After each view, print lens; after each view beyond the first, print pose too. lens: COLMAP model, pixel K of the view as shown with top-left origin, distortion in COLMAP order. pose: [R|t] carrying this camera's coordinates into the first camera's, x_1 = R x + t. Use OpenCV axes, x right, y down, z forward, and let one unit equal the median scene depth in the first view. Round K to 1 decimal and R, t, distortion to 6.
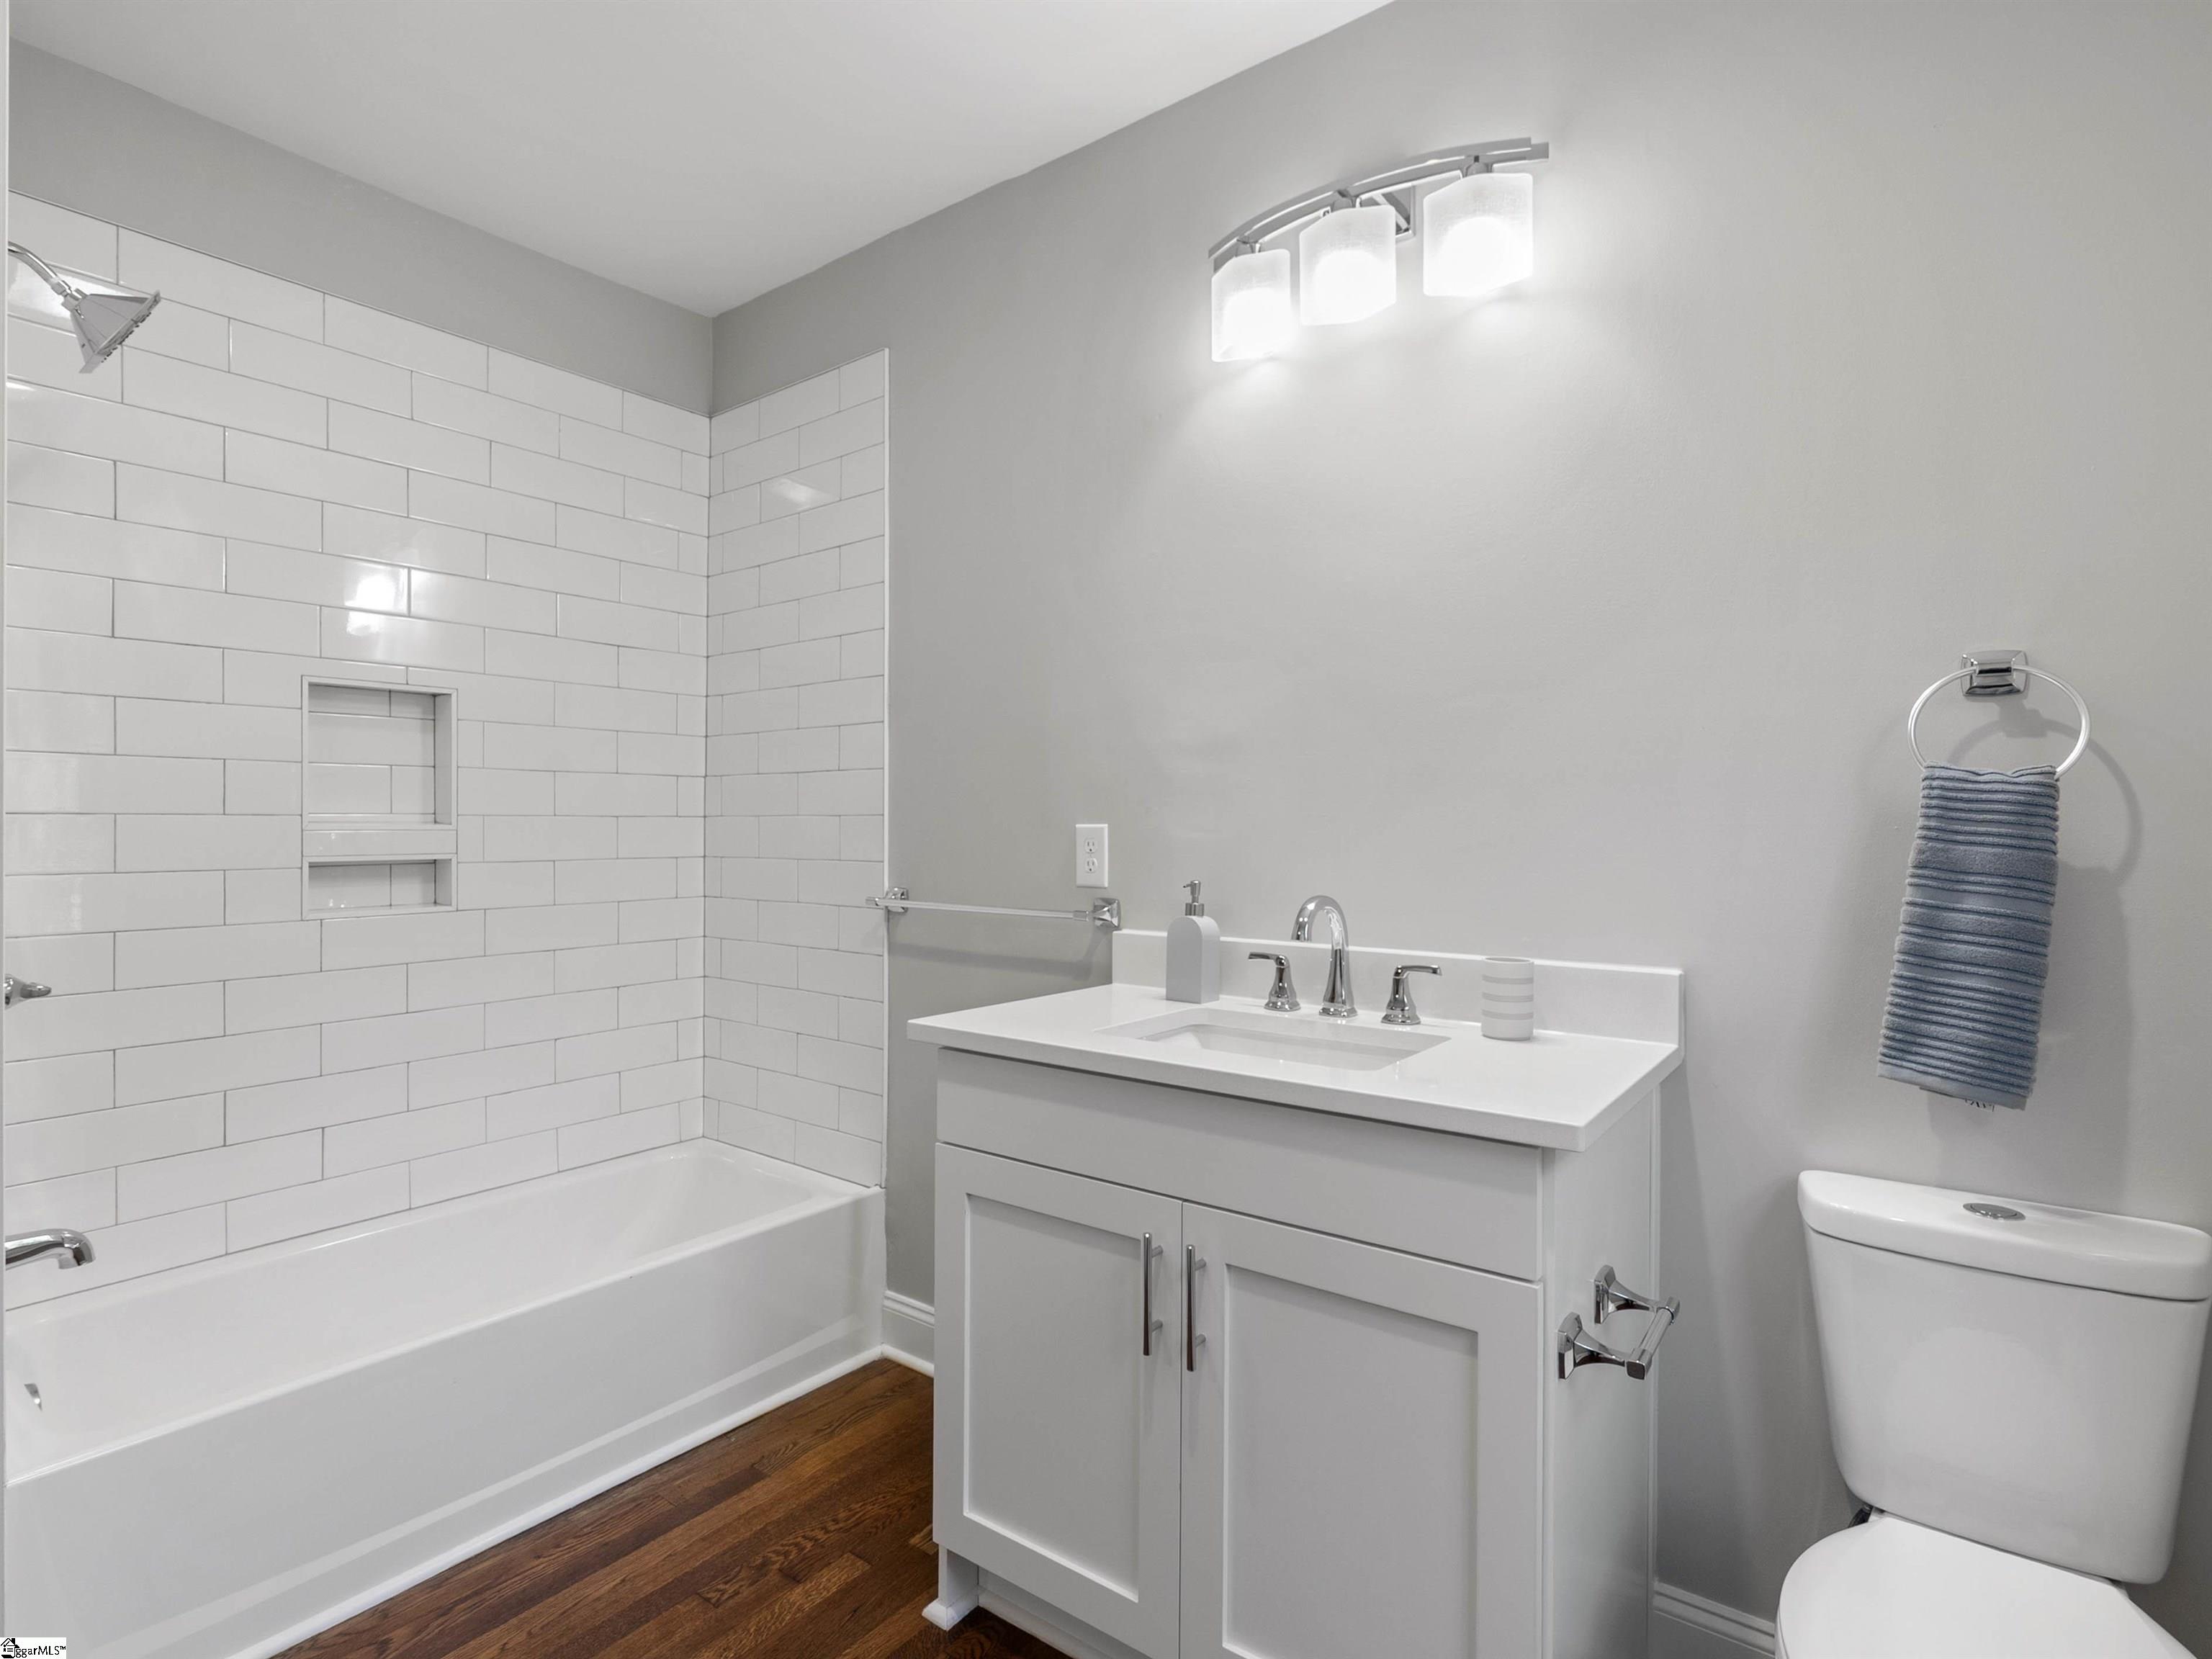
lens RADIAL K [[1122.4, 0, 1089.7], [0, 1122.4, 823.8], [0, 0, 1]] dist [-0.015112, 0.006571]
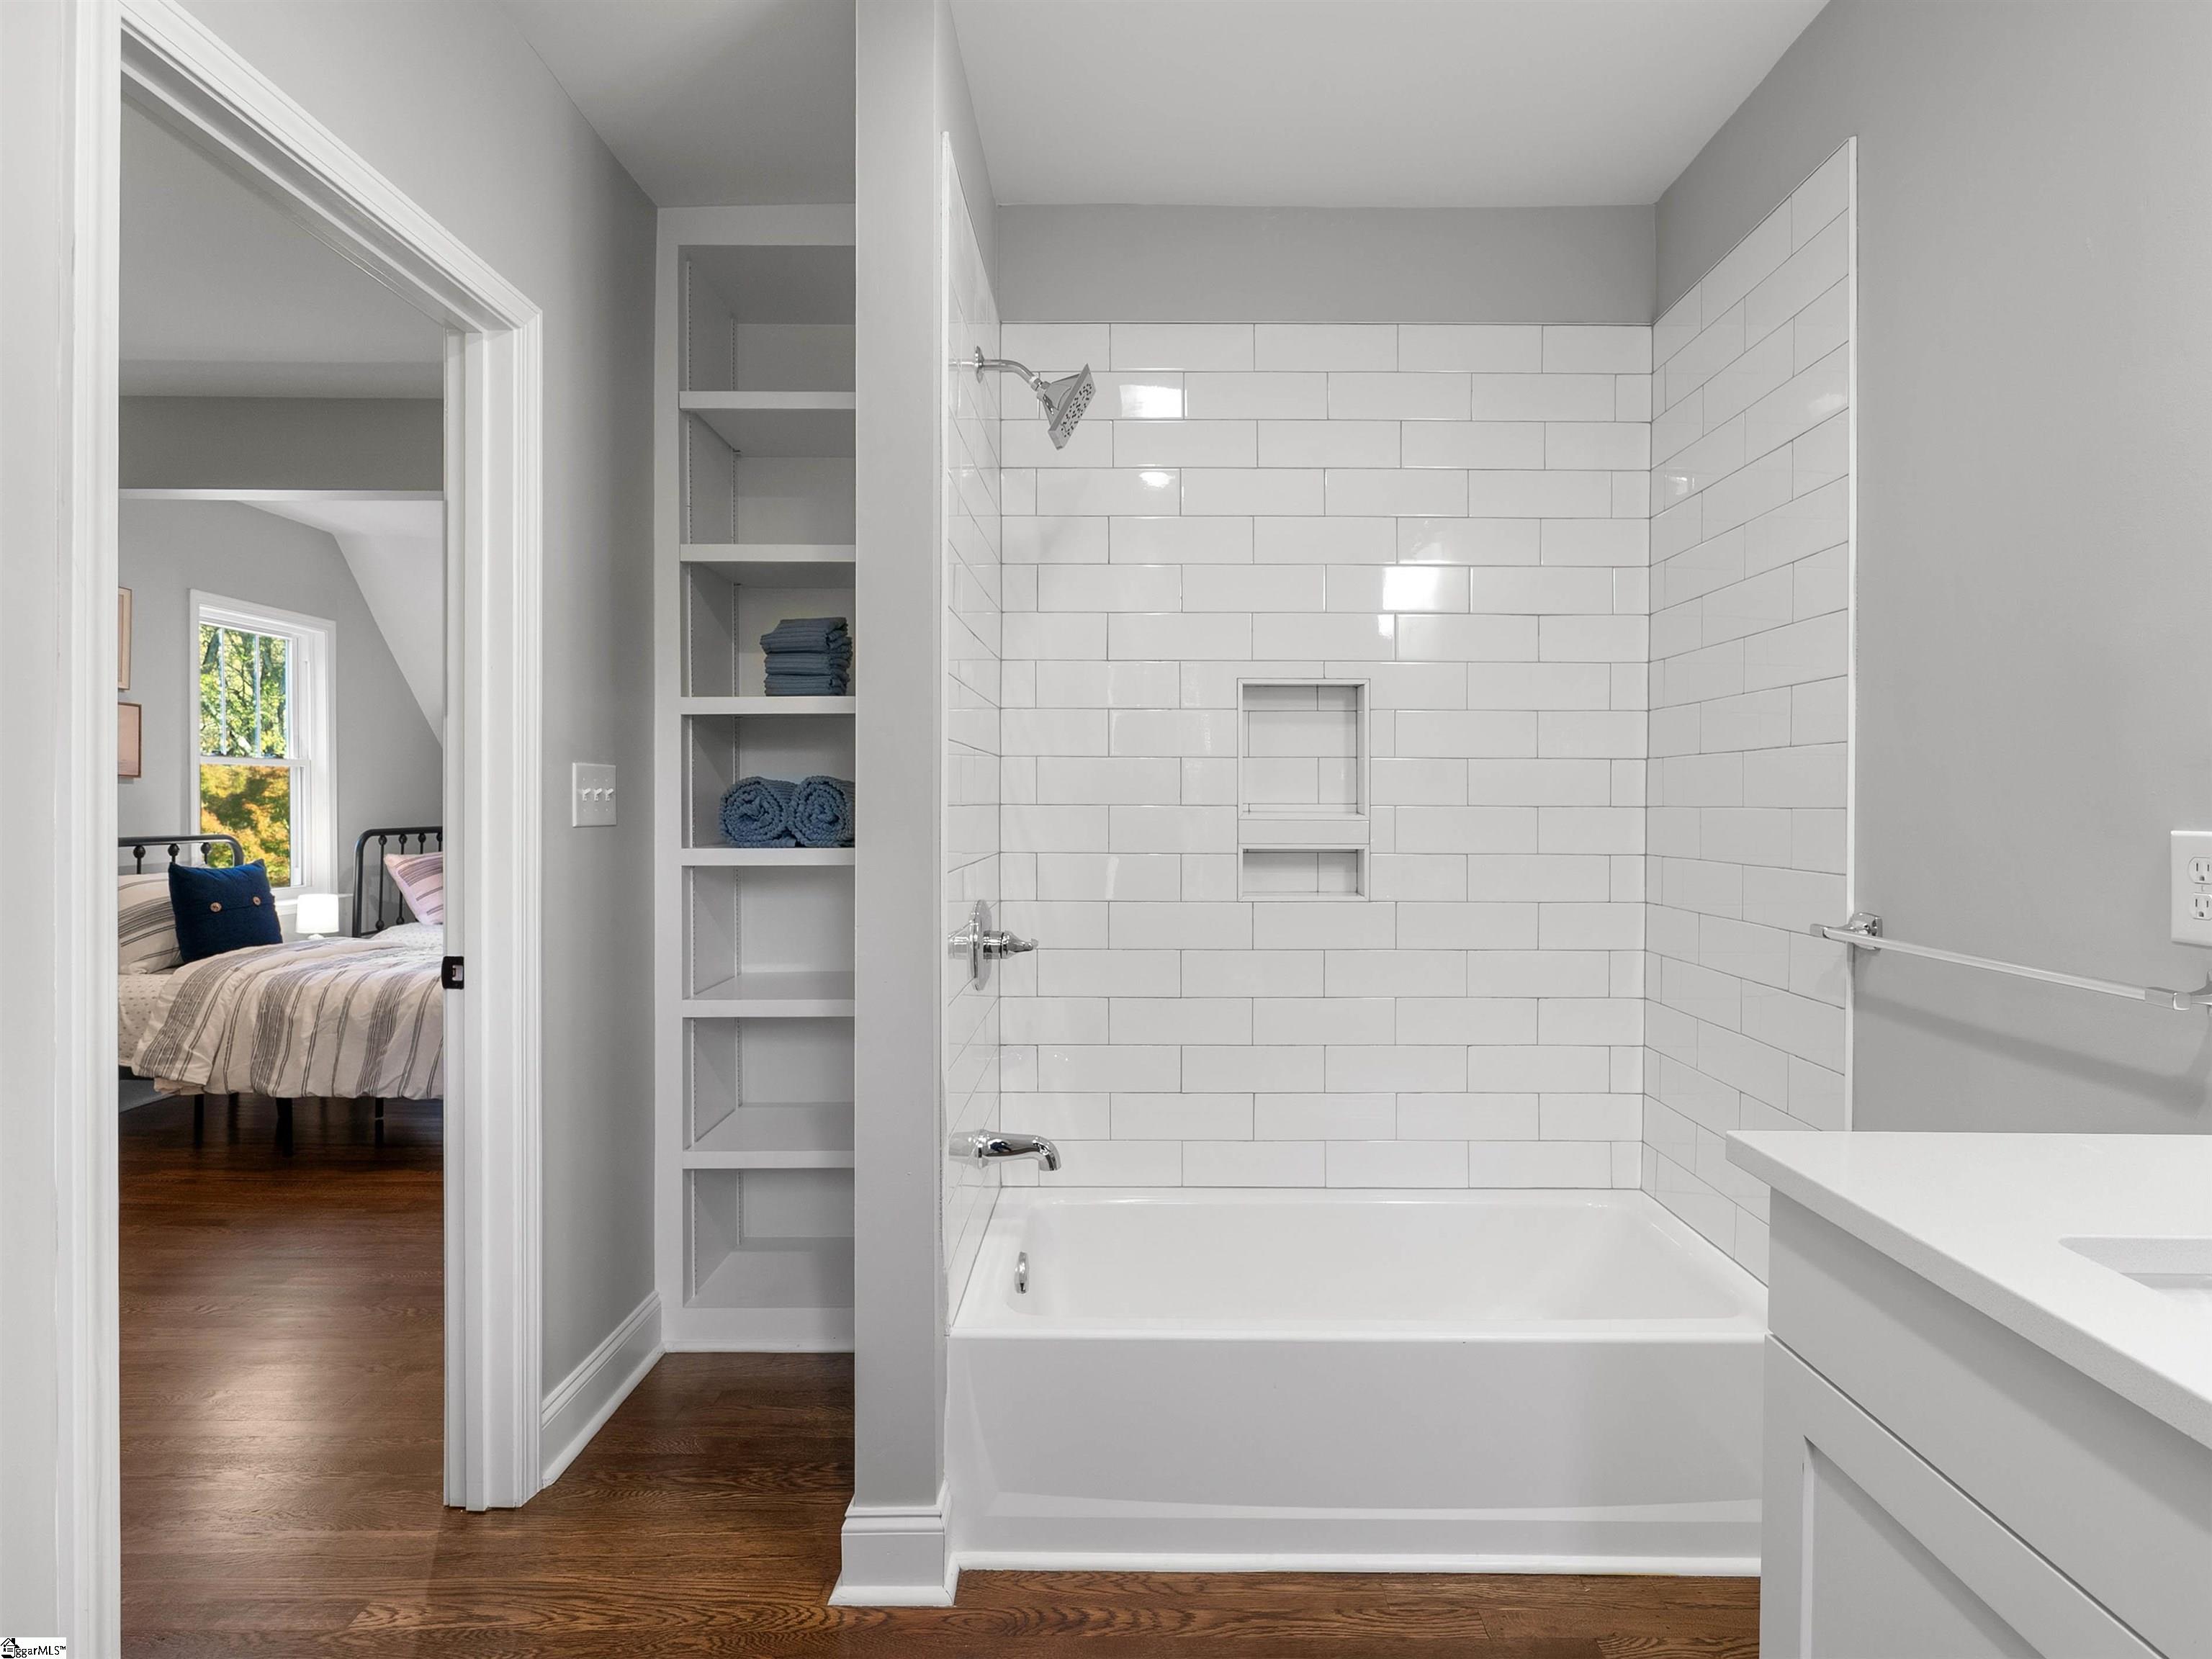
lens RADIAL K [[1122.4, 0, 1113.0], [0, 1122.4, 810.0], [0, 0, 1]] dist [-0.015112, 0.006571]
pose [[0.609008, 0.006951, -0.793134, 0.090245], [-0.003642, 0.999976, 0.005967, -0.009272], [0.793156, -0.000745, 0.609018, 0.214479]]
